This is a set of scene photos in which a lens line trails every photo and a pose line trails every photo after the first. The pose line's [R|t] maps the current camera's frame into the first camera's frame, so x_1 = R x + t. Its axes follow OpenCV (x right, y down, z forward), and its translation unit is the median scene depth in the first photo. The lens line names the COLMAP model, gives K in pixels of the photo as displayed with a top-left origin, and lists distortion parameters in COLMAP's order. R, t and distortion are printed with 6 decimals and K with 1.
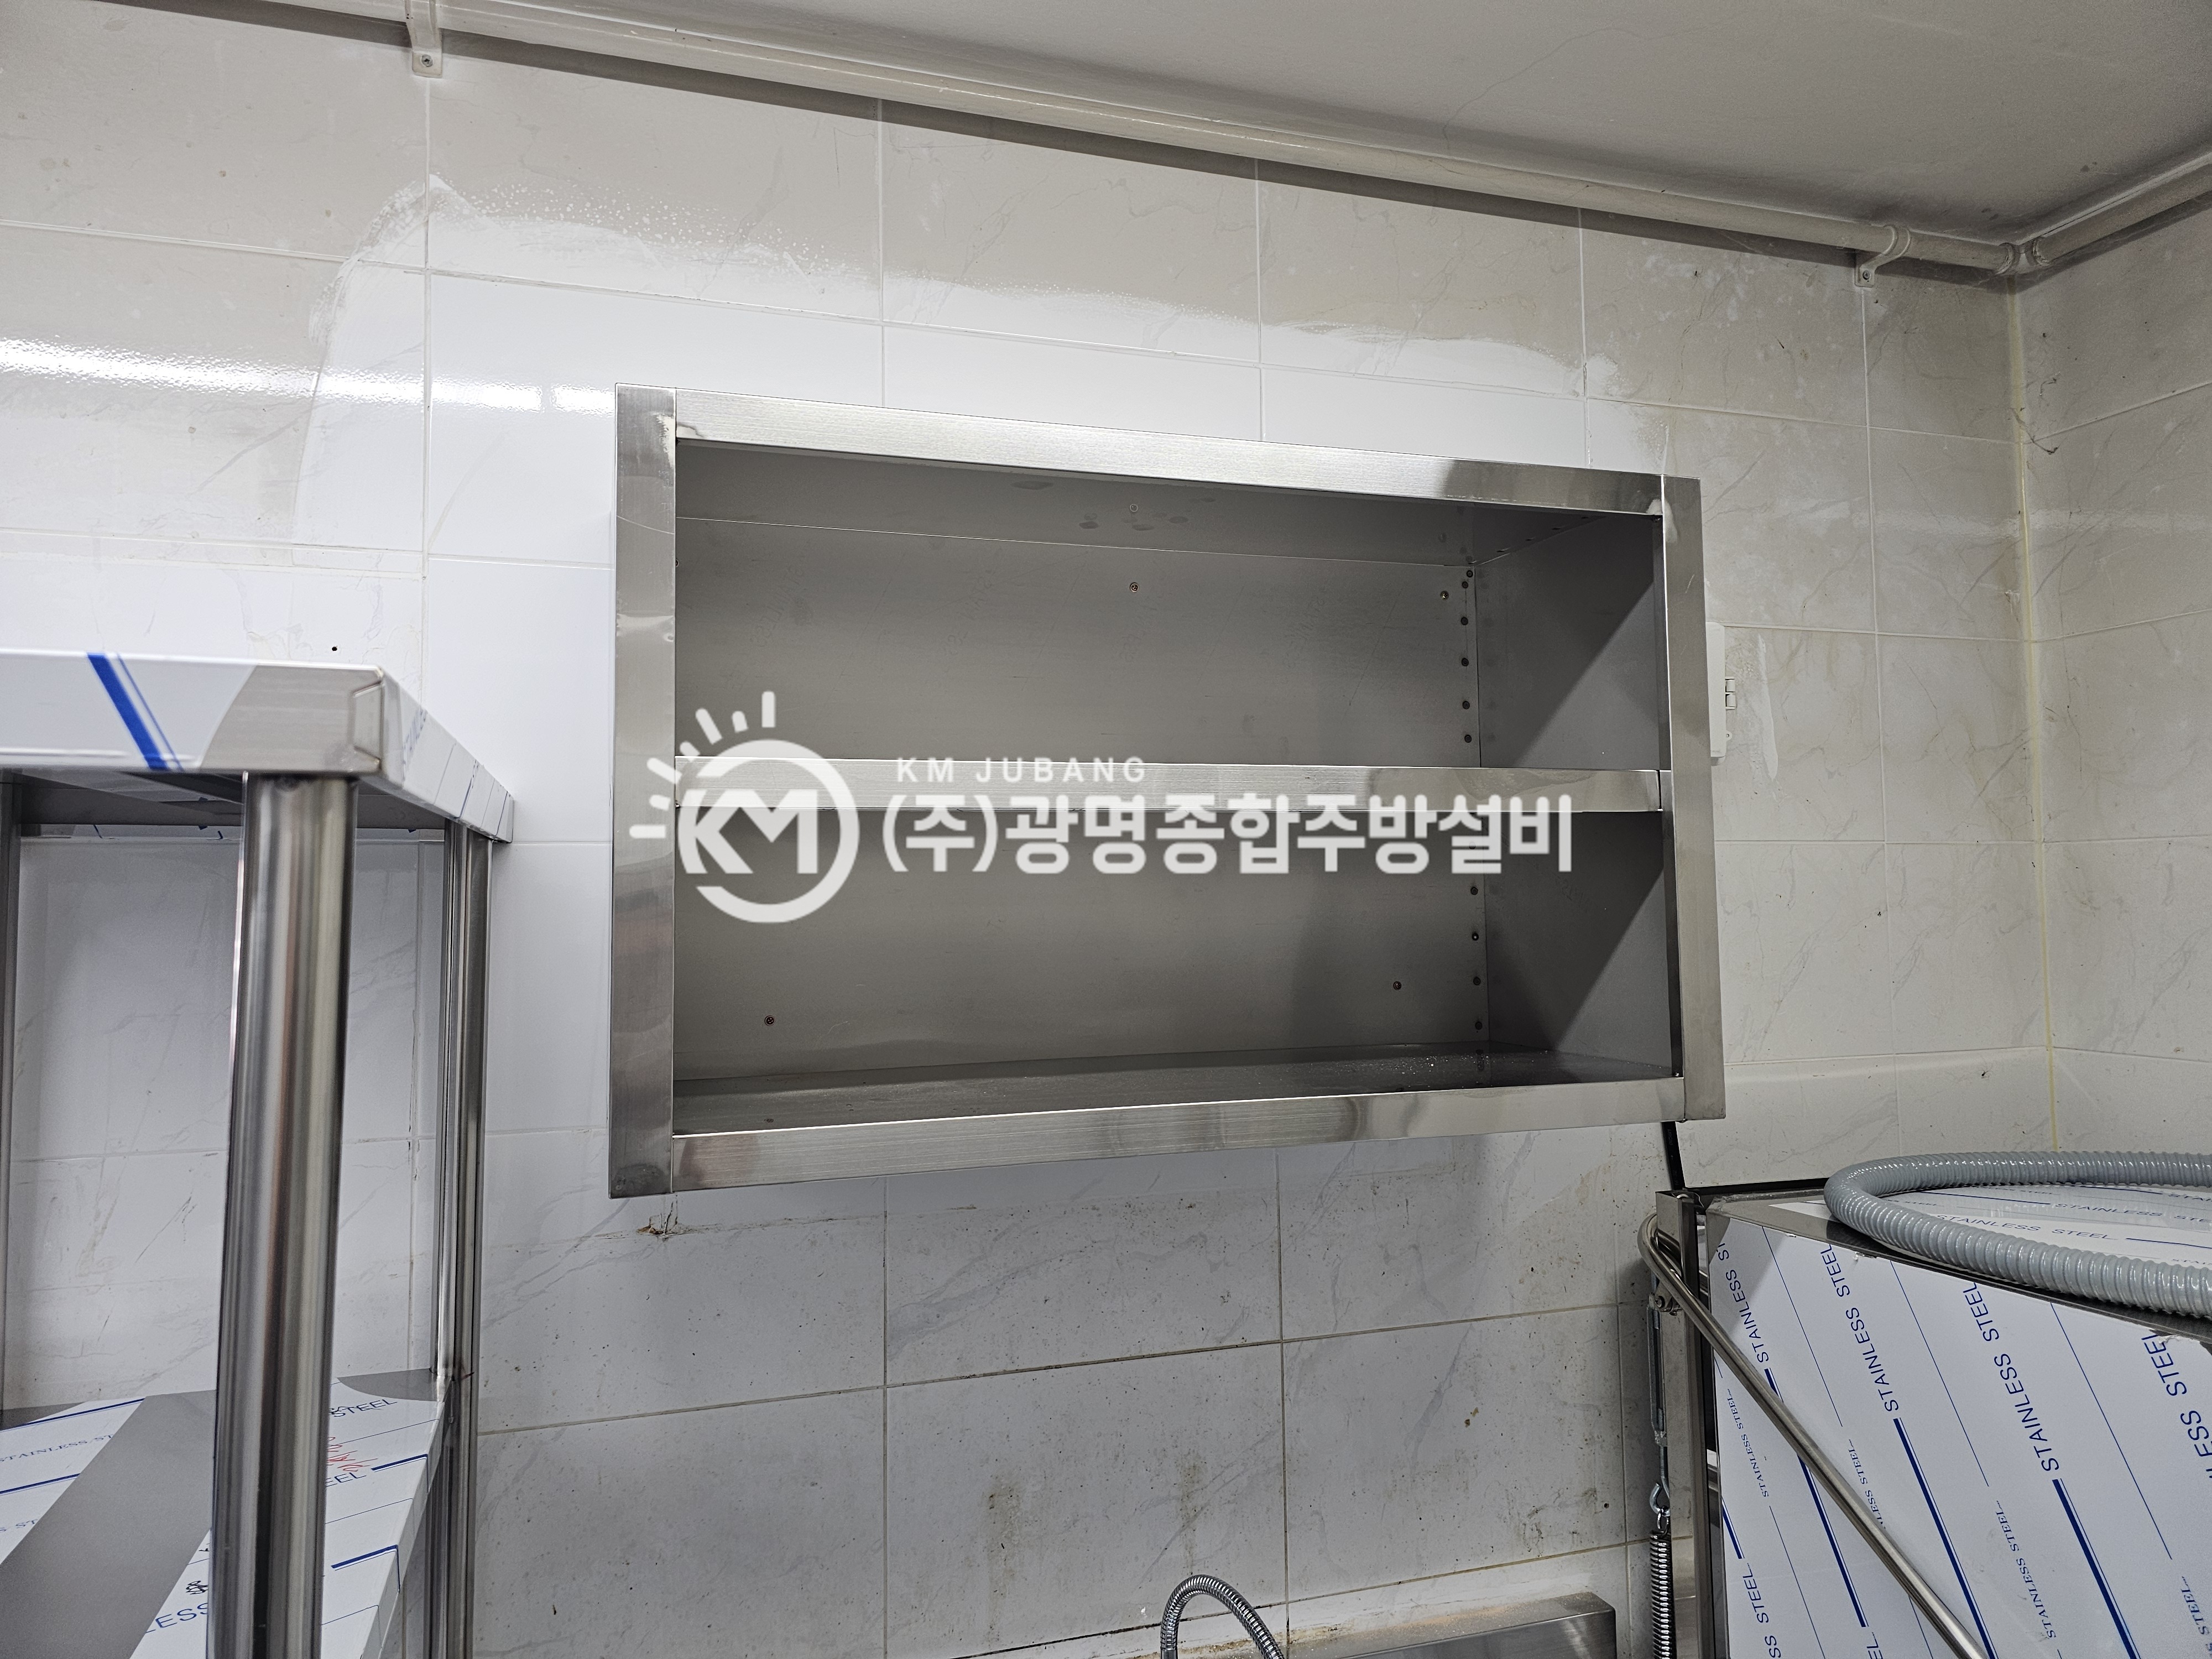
lens RADIAL K [[1484.9, 0, 1078.9], [0, 1484.9, 825.3], [0, 0, 1]] dist [0.053414, -0.050307]
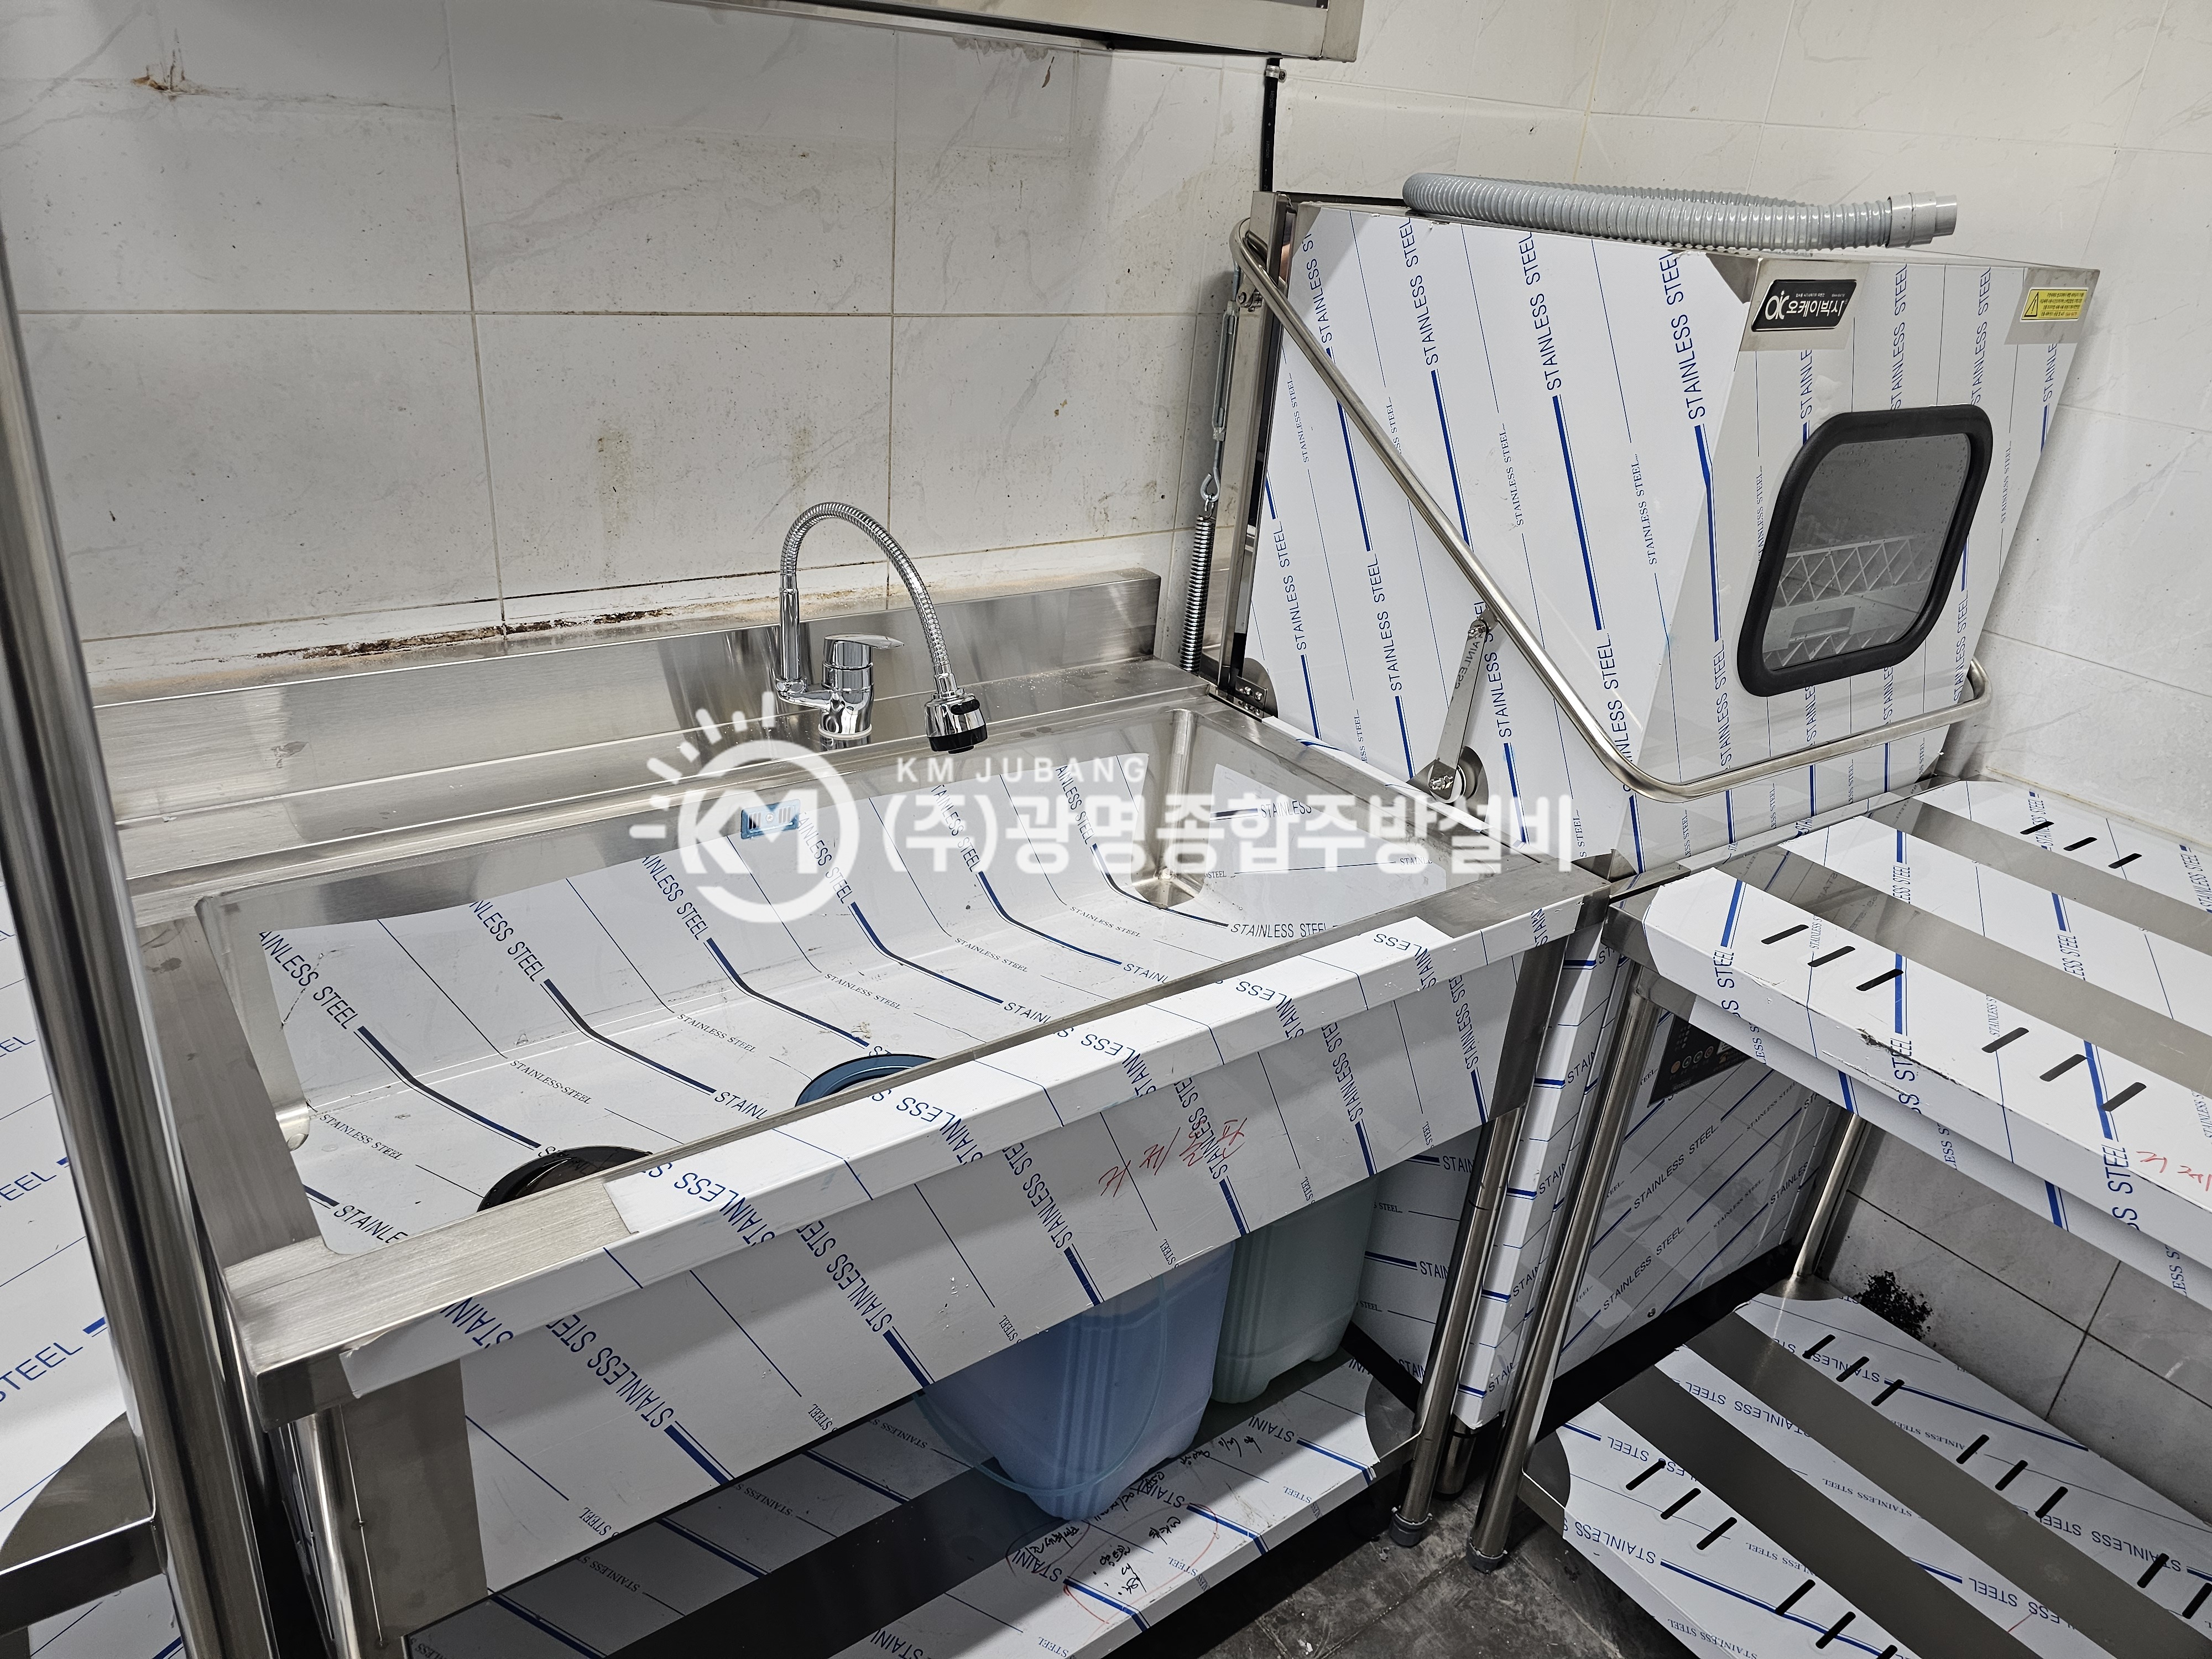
lens RADIAL K [[1484.9, 0, 1102.1], [0, 1484.9, 827.2], [0, 0, 1]] dist [0.053414, -0.050307]
pose [[0.944344, -0.053043, 0.324654, -0.075579], [-0.112227, 0.875757, 0.469525, 0.164399], [-0.309223, -0.479829, 0.821064, -0.026260]]
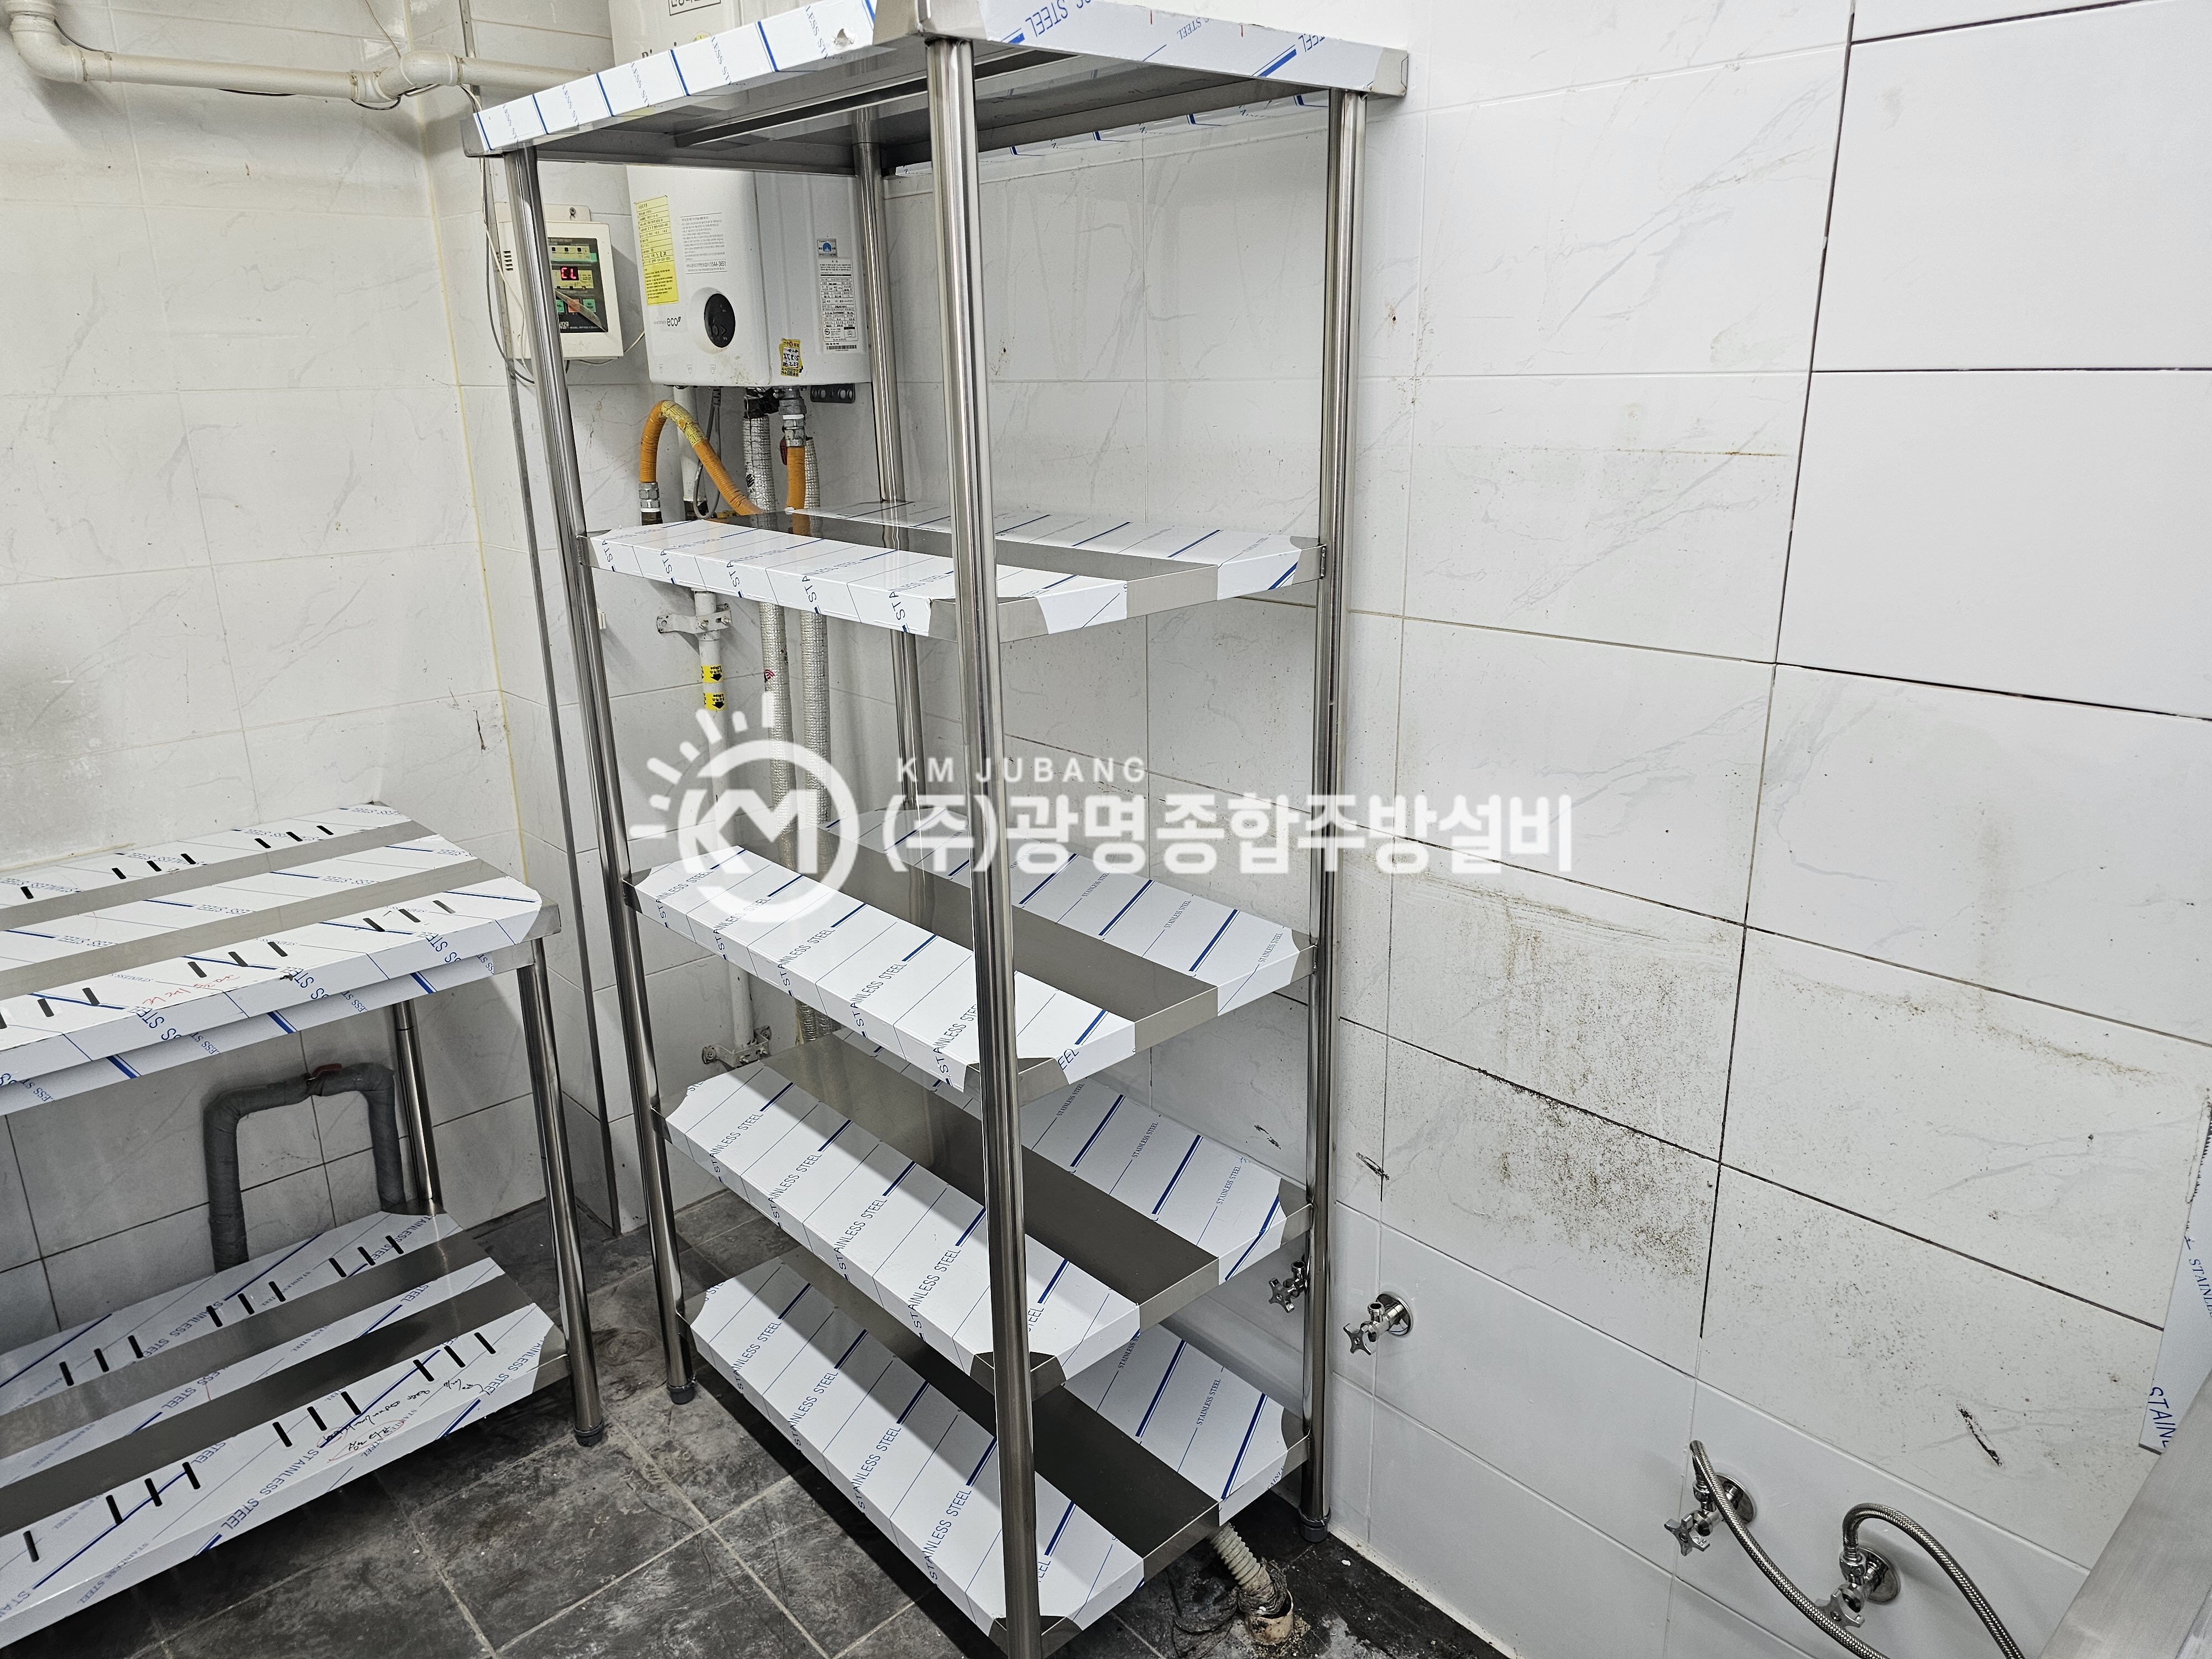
lens RADIAL K [[1484.9, 0, 1081.4], [0, 1484.9, 808.5], [0, 0, 1]] dist [0.053414, -0.050307]
pose [[-0.407374, -0.242235, 0.880550, -0.646911], [-0.022651, 0.966565, 0.255418, 0.130124], [-0.912980, 0.084106, -0.399241, 0.129174]]
